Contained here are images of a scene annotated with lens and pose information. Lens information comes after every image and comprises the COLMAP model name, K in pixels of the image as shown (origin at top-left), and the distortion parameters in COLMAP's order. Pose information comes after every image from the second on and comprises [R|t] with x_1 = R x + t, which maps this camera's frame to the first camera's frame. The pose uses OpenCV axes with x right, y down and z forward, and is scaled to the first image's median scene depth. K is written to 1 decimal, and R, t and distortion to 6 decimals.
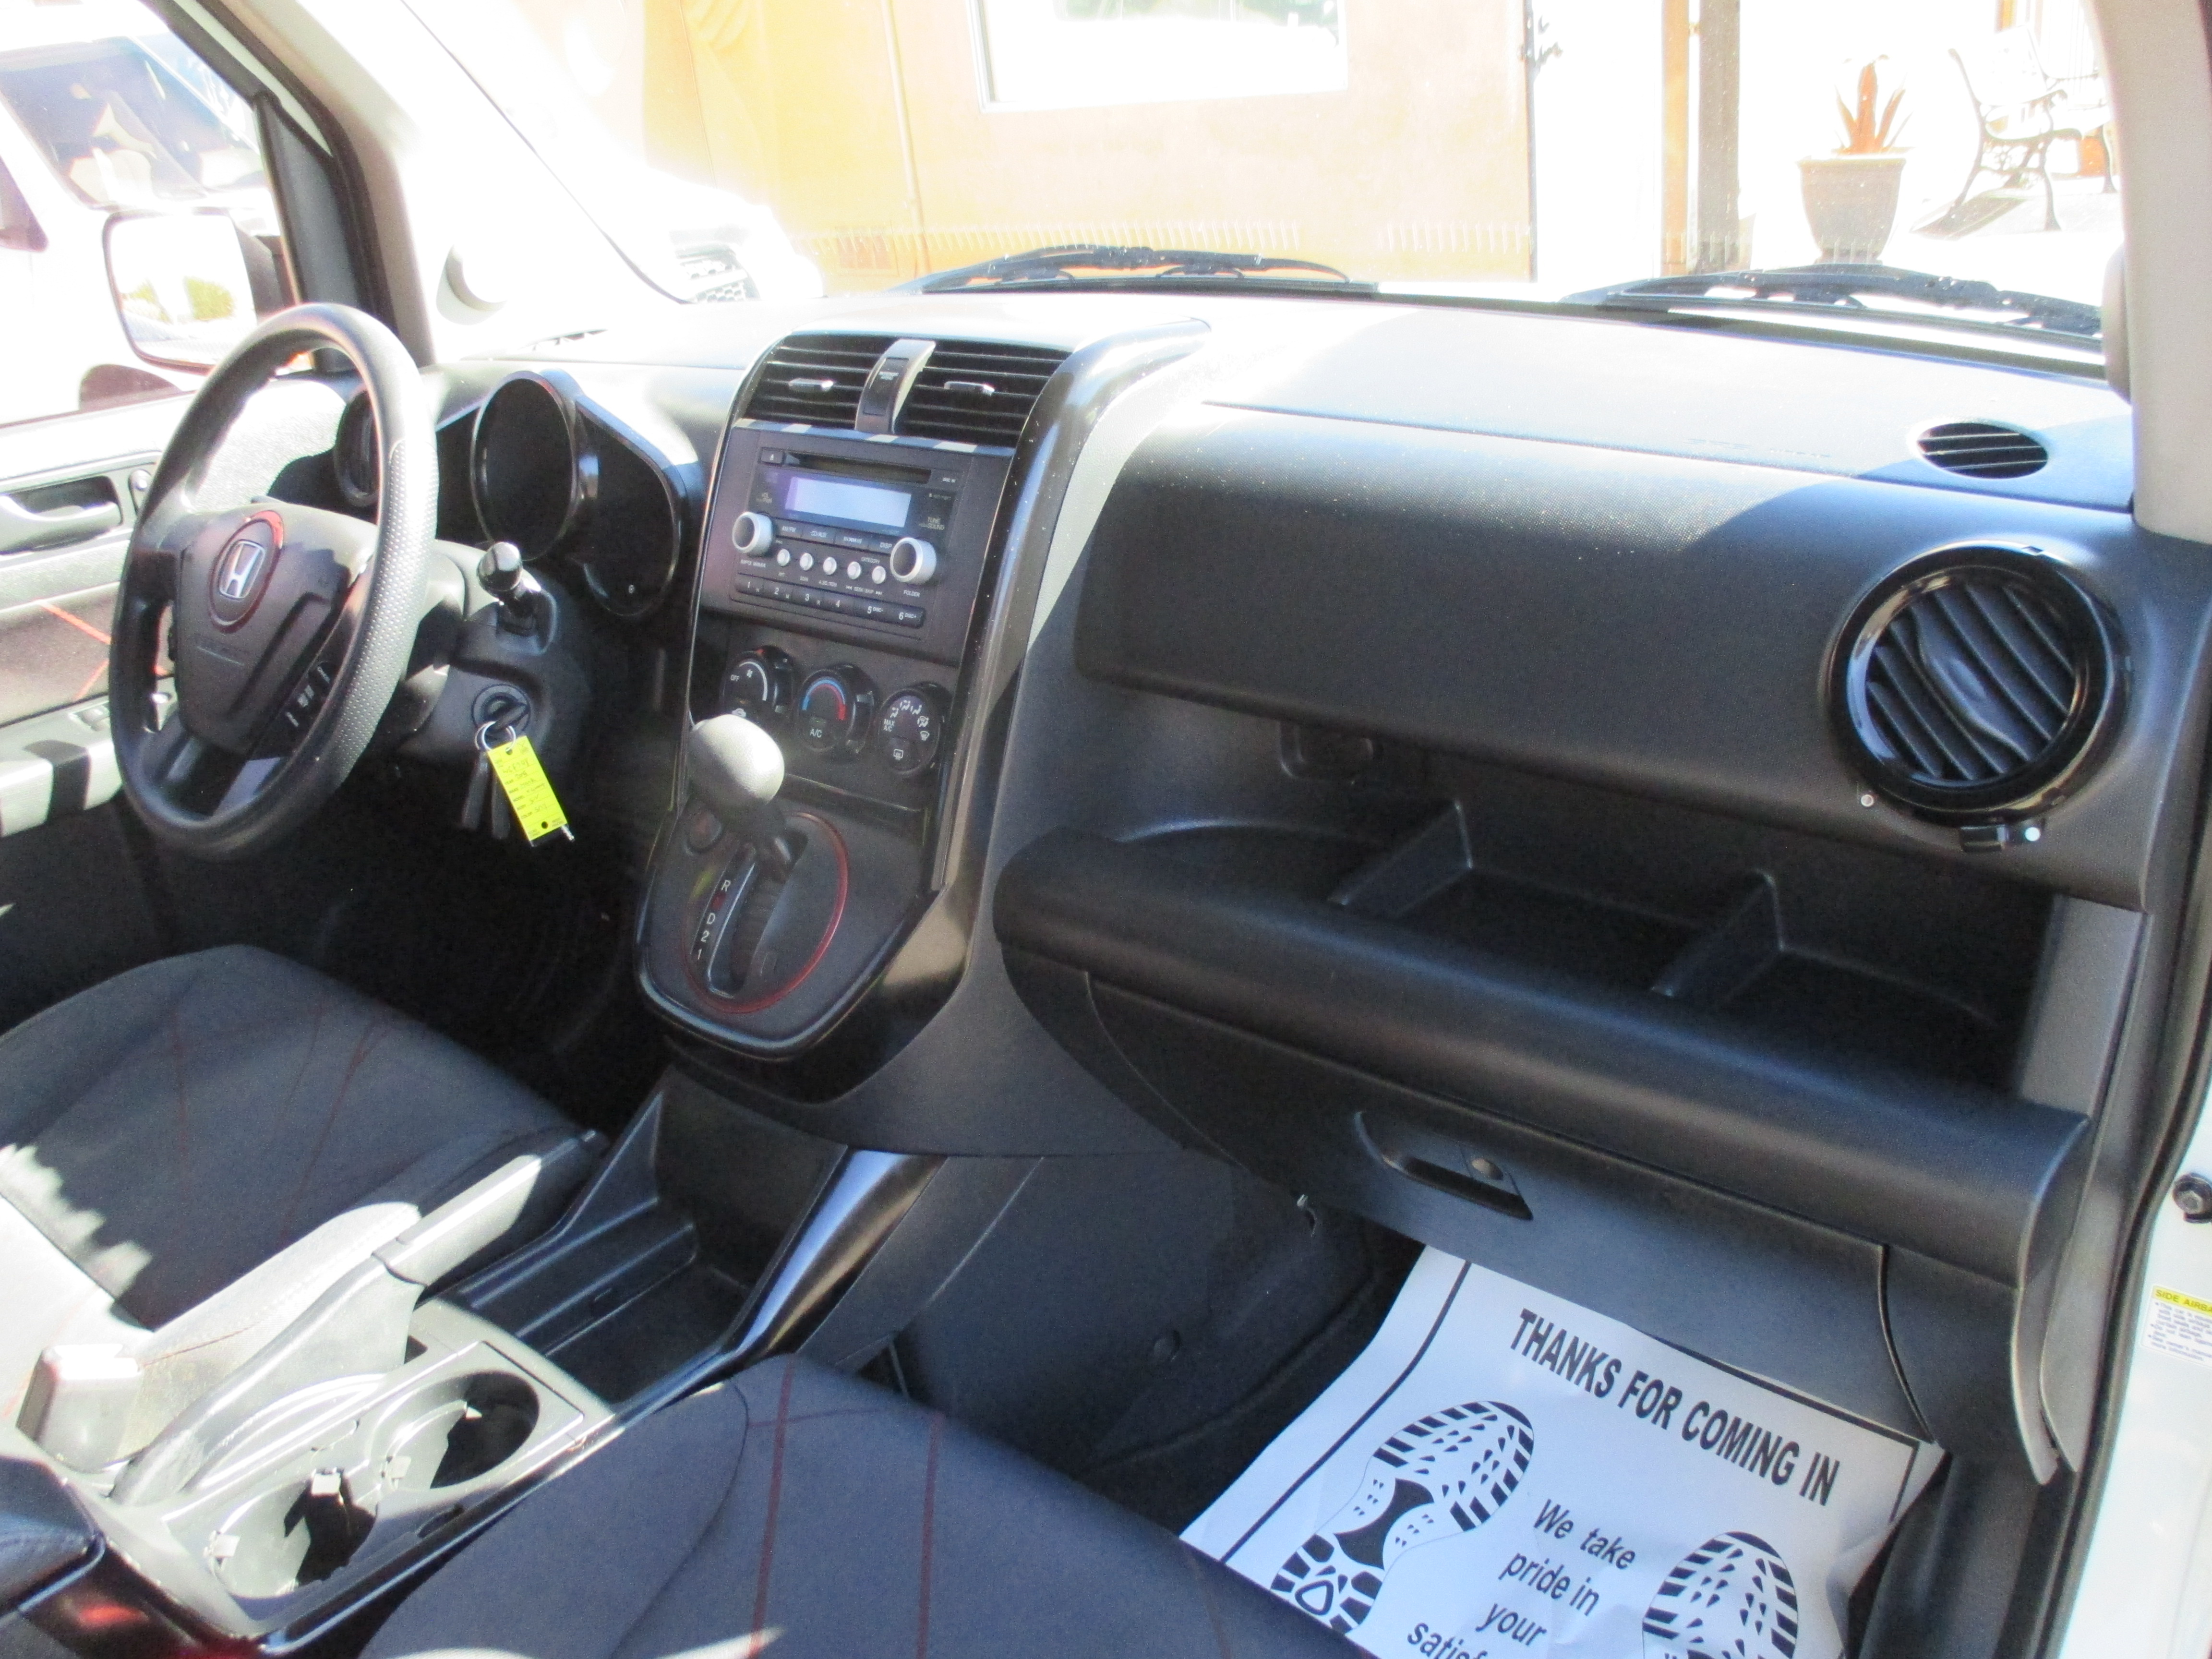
lens RADIAL K [[1850.1, 0, 1121.8], [0, 1850.1, 831.8], [0, 0, 1]] dist [-0.055863, 0.039601]
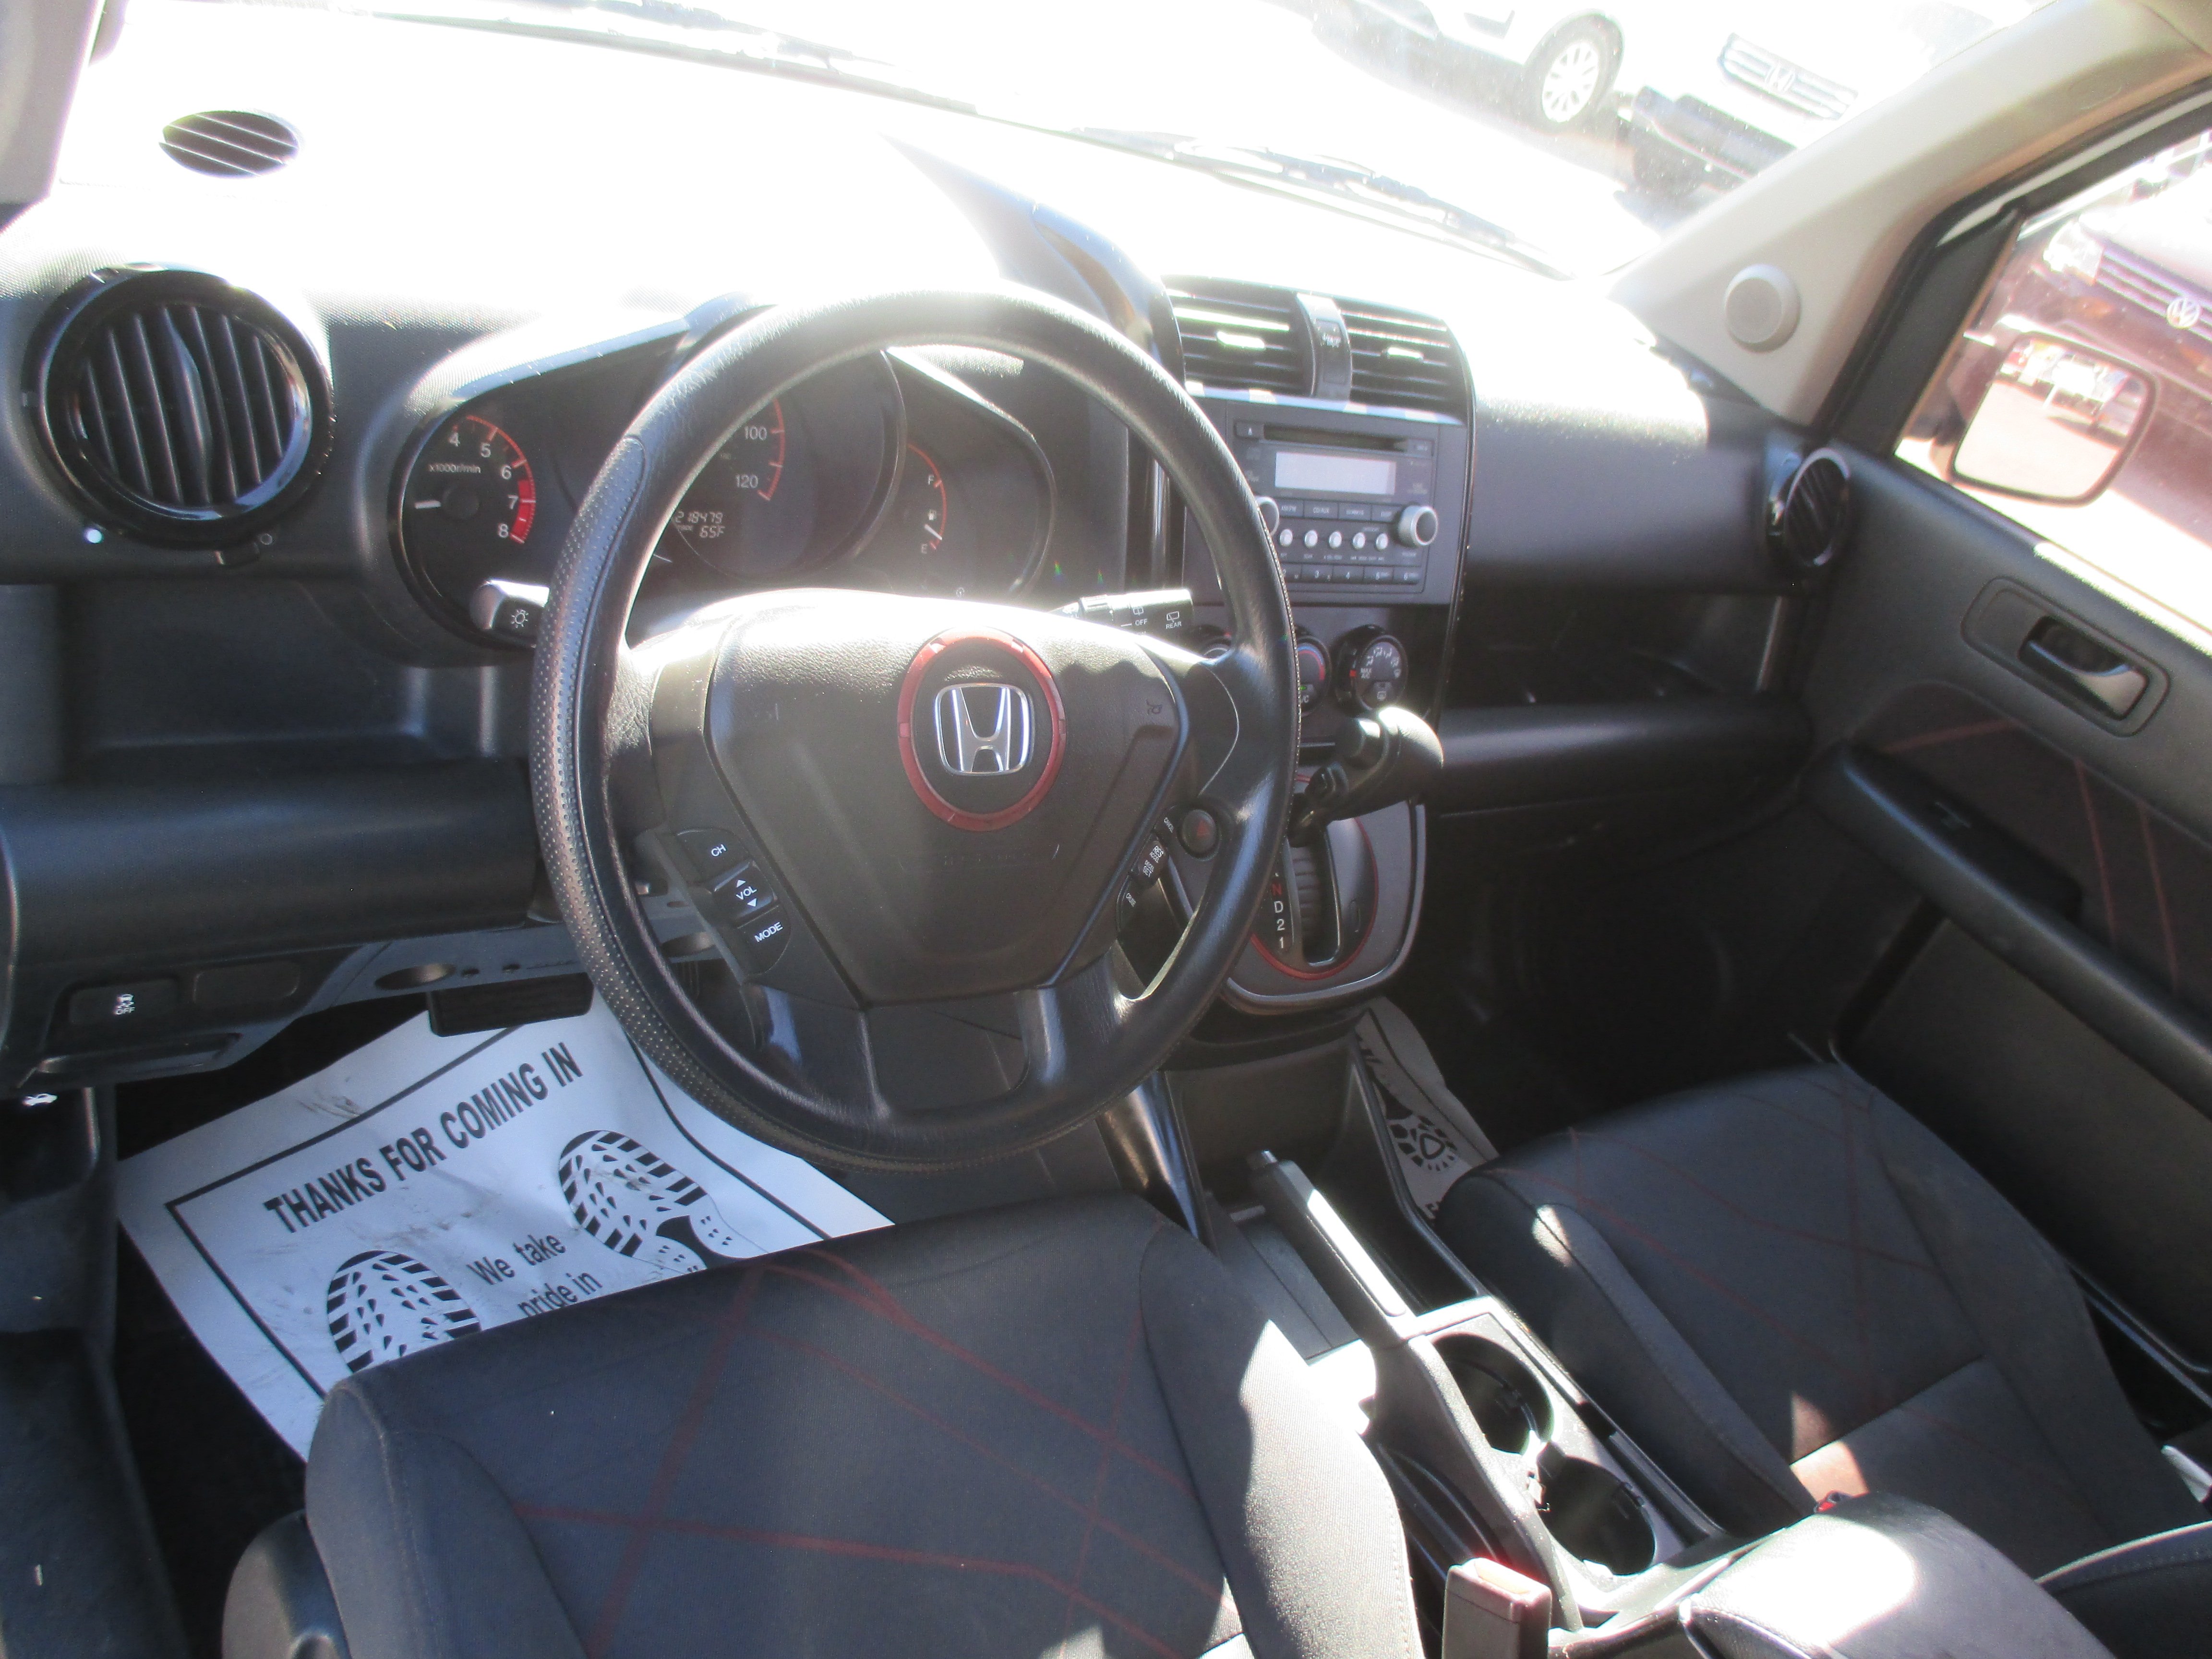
lens RADIAL K [[1850.1, 0, 1112.0], [0, 1850.1, 832.2], [0, 0, 1]] dist [-0.055863, 0.039601]
pose [[0.191838, -0.376693, 0.906256, -1.085738], [0.049888, 0.925956, 0.374321, -0.355729], [-0.980158, -0.026598, 0.196426, 0.850636]]
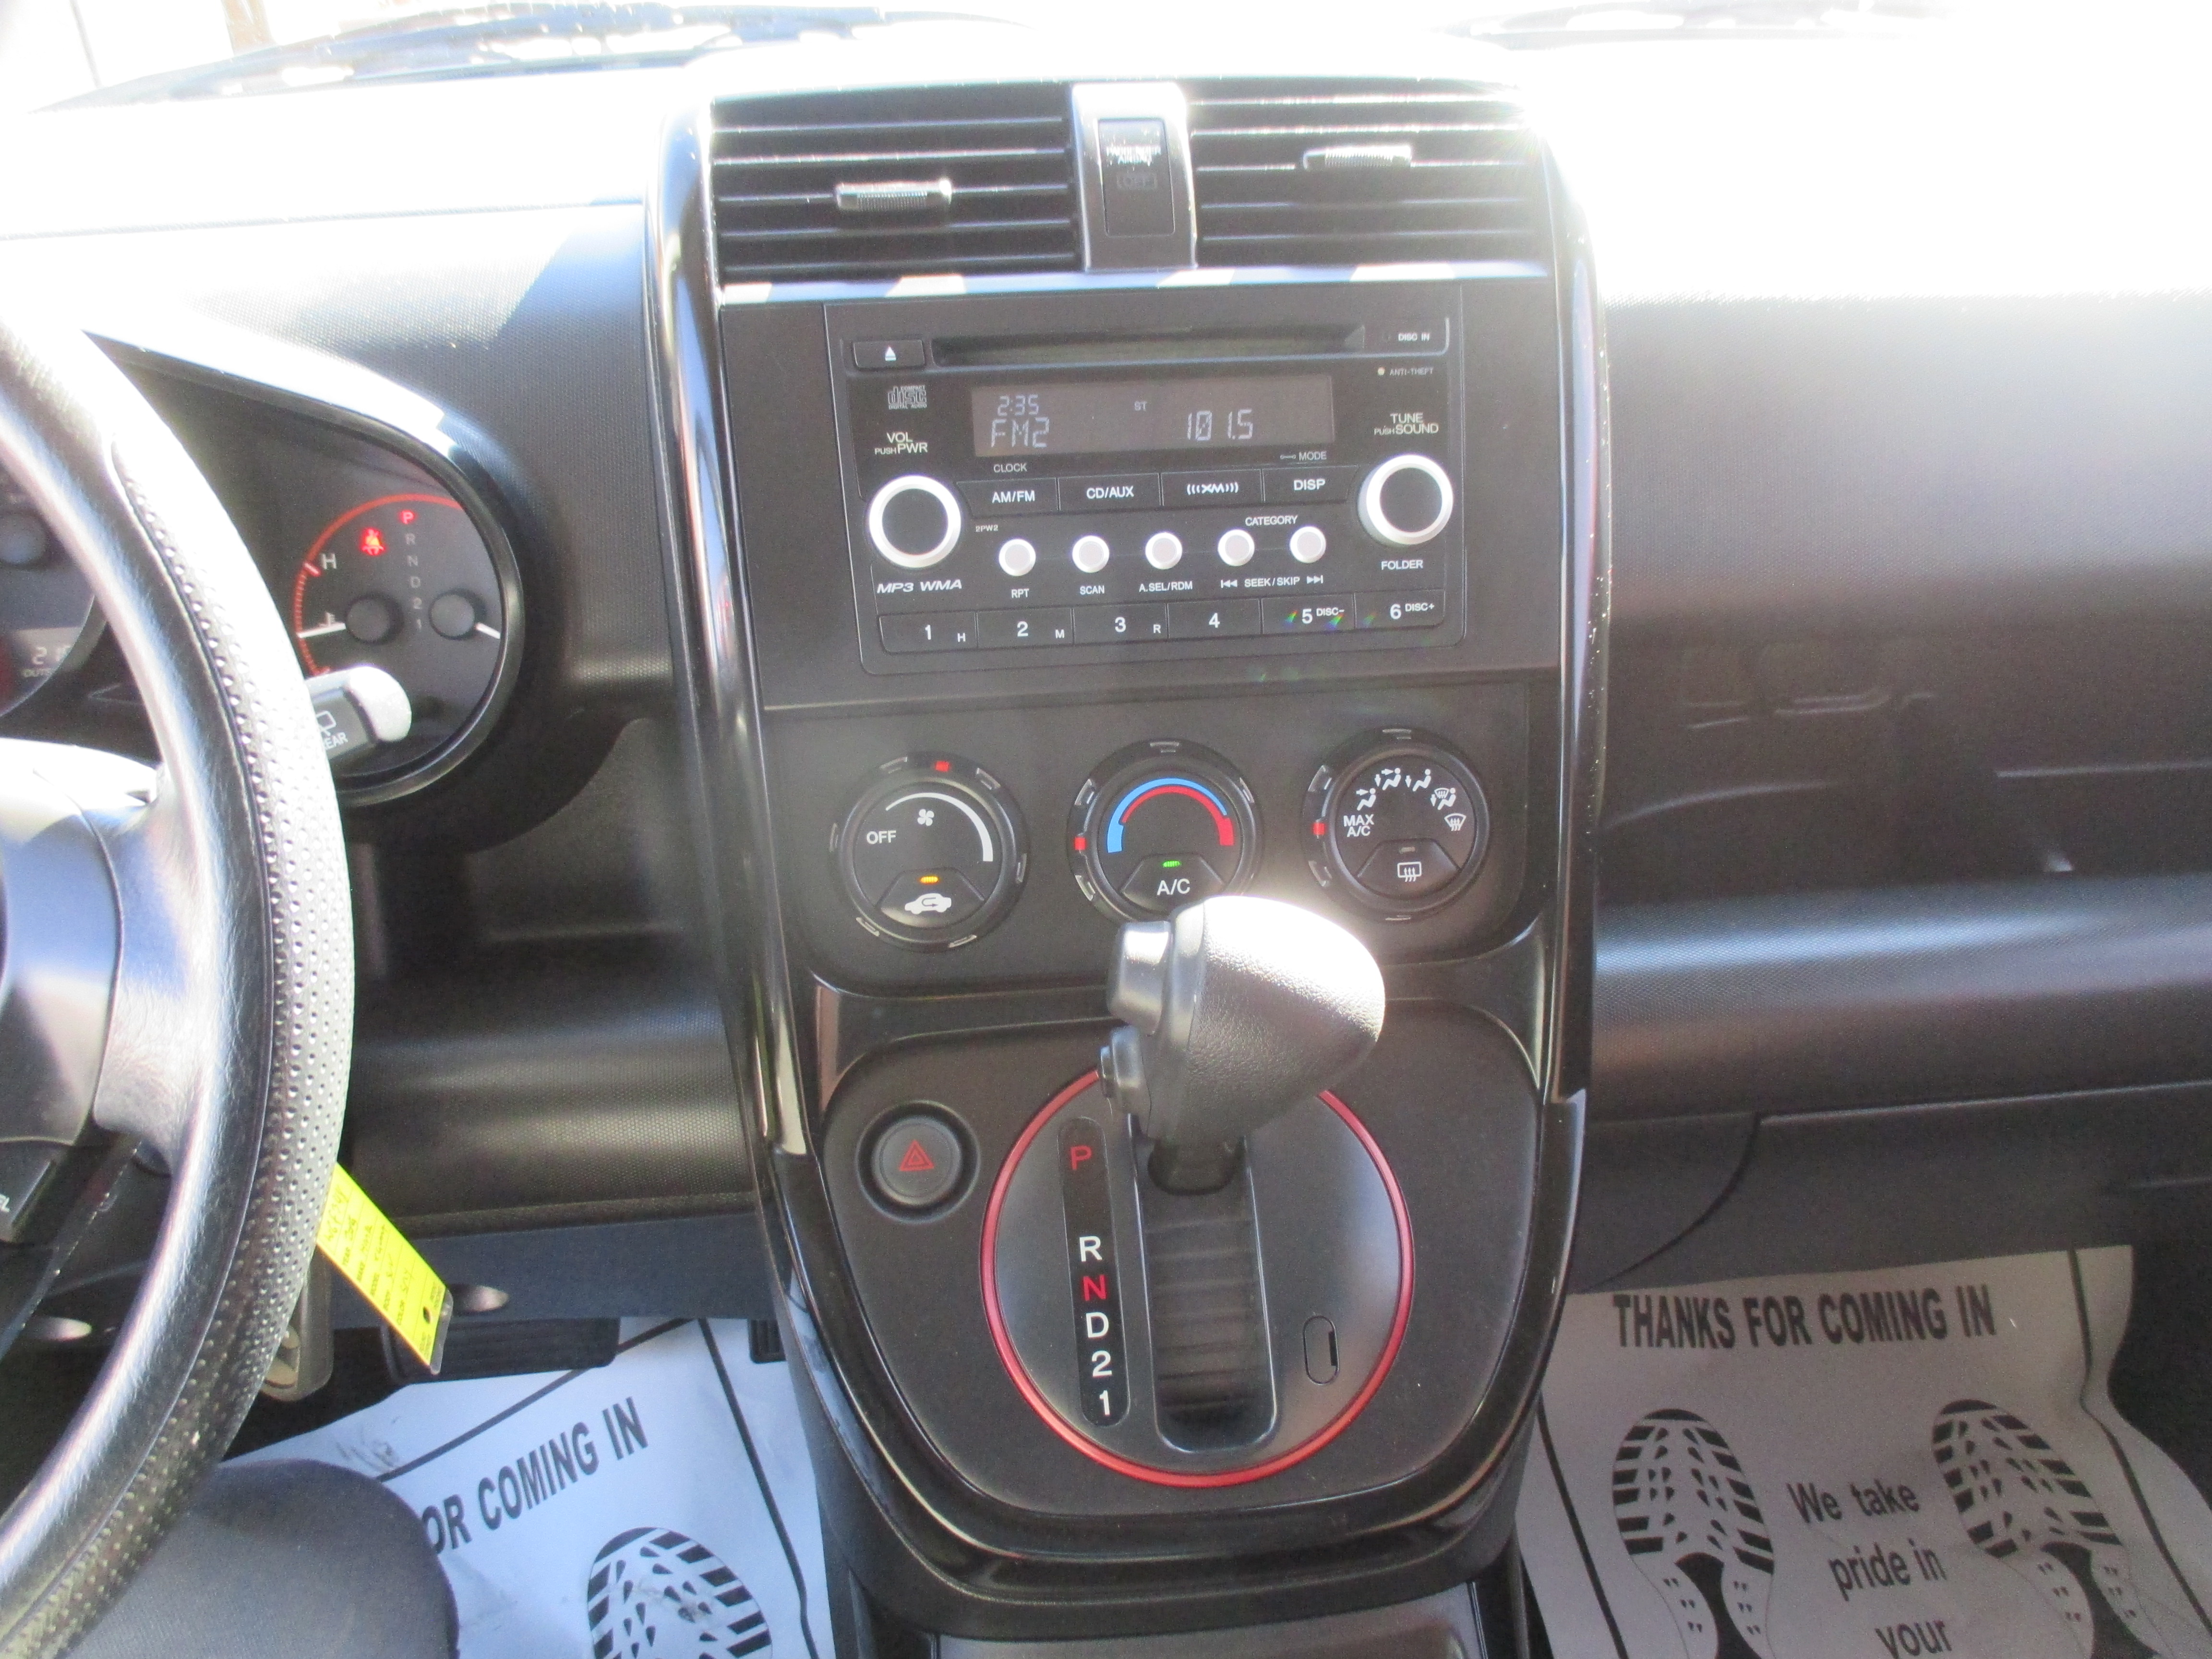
lens RADIAL K [[1850.1, 0, 1104.7], [0, 1850.1, 829.8], [0, 0, 1]] dist [-0.055863, 0.039601]
pose [[0.681393, -0.292418, 0.670965, -0.480674], [0.253561, 0.954265, 0.158383, -0.143896], [-0.686593, 0.062209, 0.724376, 0.614463]]
